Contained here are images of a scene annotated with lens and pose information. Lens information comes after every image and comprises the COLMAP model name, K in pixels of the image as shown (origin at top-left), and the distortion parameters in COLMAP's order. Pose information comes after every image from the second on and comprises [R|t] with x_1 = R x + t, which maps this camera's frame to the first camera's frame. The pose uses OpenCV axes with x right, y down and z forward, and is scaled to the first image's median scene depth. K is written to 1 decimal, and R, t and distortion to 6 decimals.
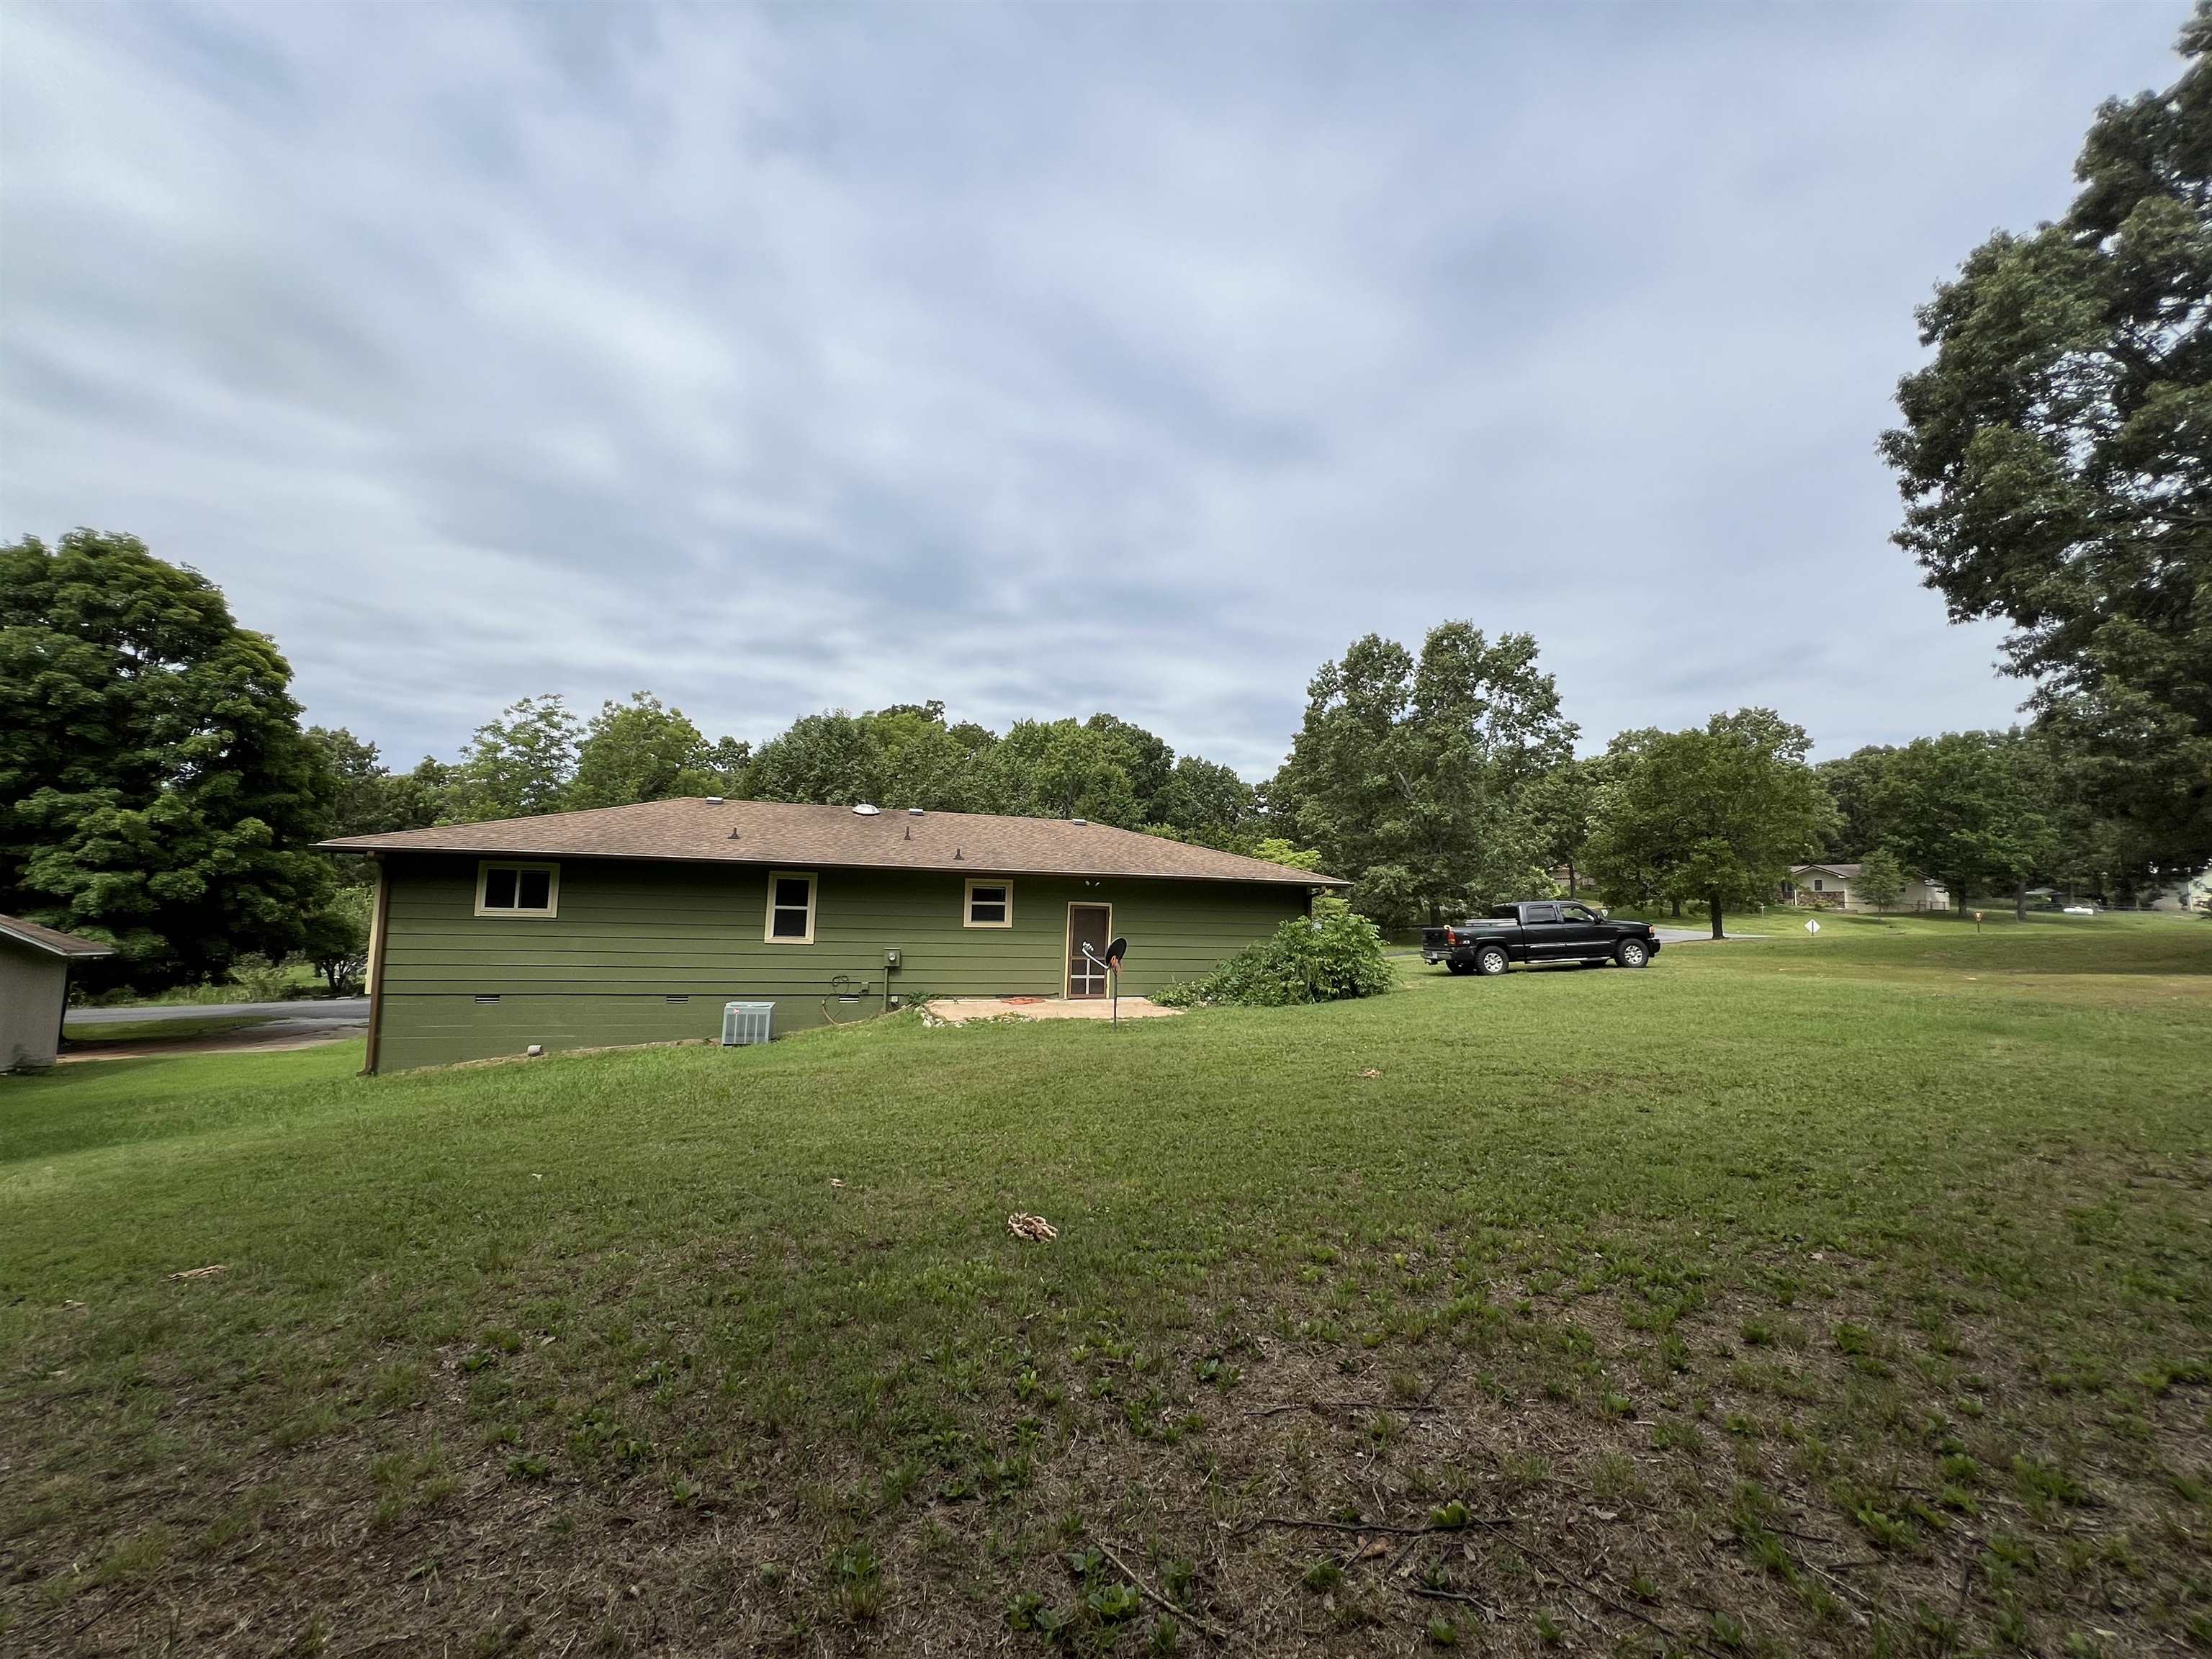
lens RADIAL K [[889.8, 0, 1106.0], [0, 889.8, 829.5], [0, 0, 1]] dist [0.143535, 0.000035]
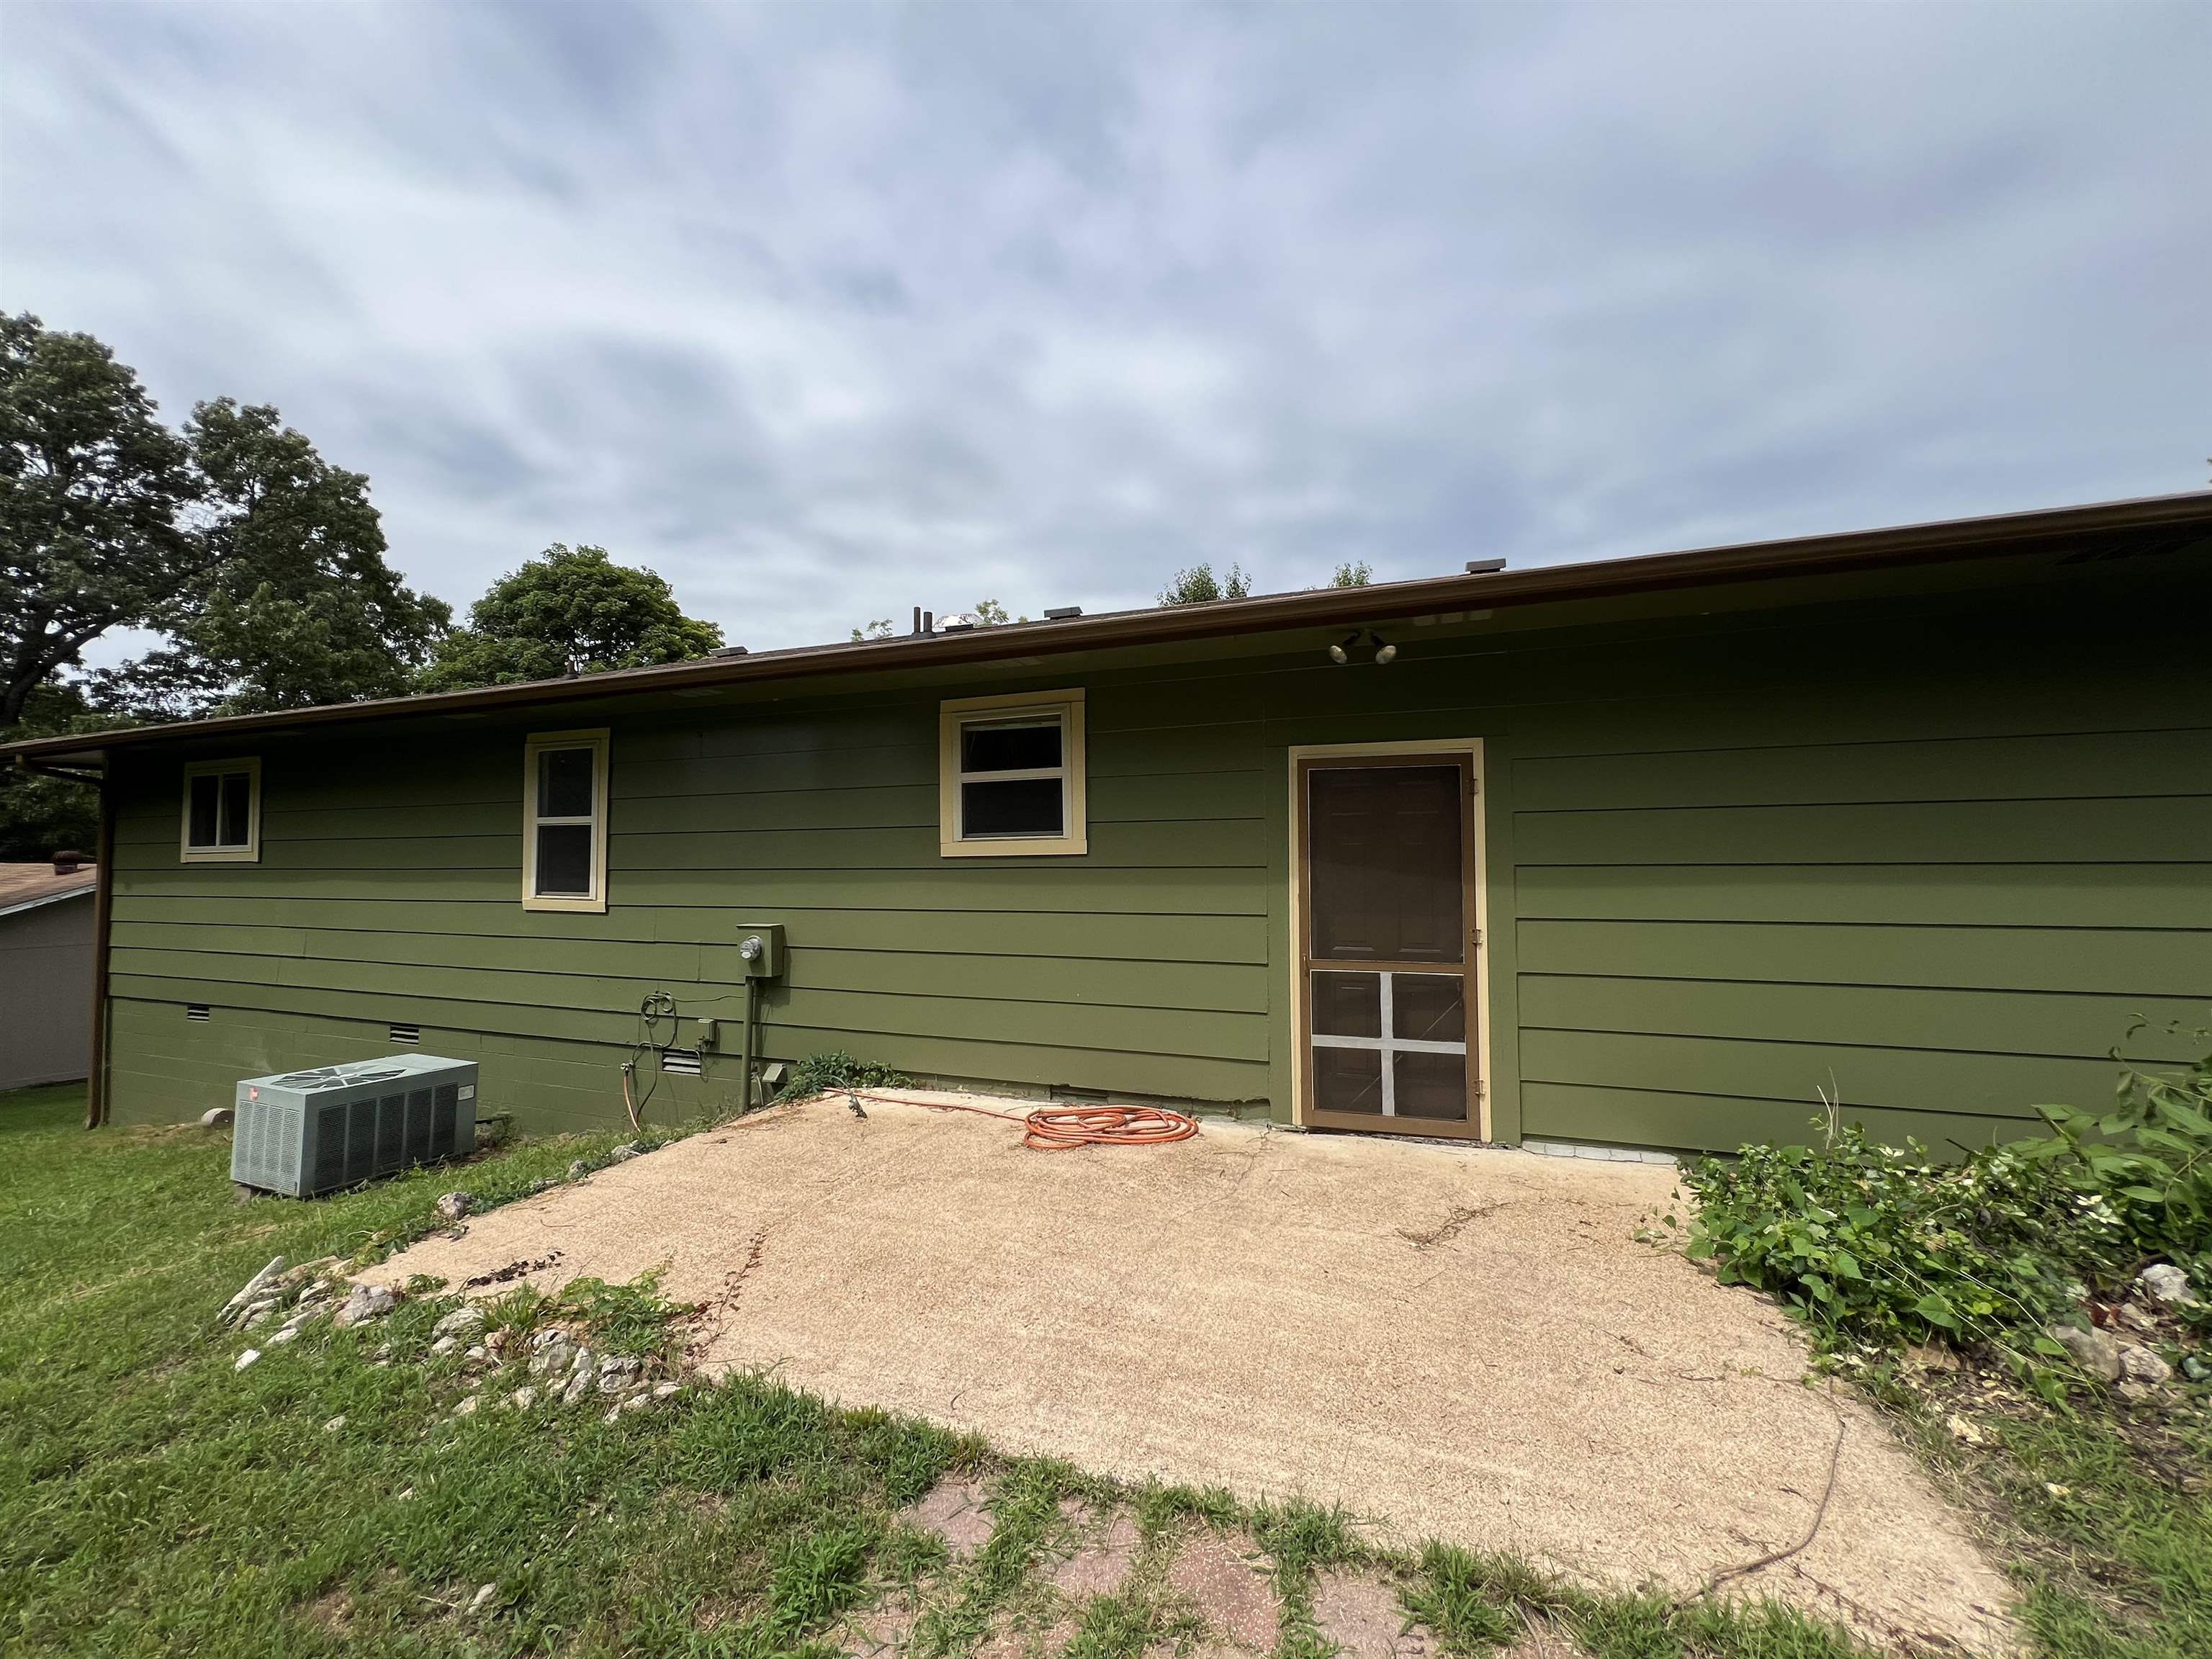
lens RADIAL K [[831.7, 0, 1105.5], [0, 831.7, 810.2], [0, 0, 1]] dist [-0.002005, -0.000175]
pose [[0.790053, -0.086423, -0.606916, 0.059576], [0.081466, 0.996034, -0.035783, 0.102194], [0.607601, -0.021173, 0.793960, 0.764082]]
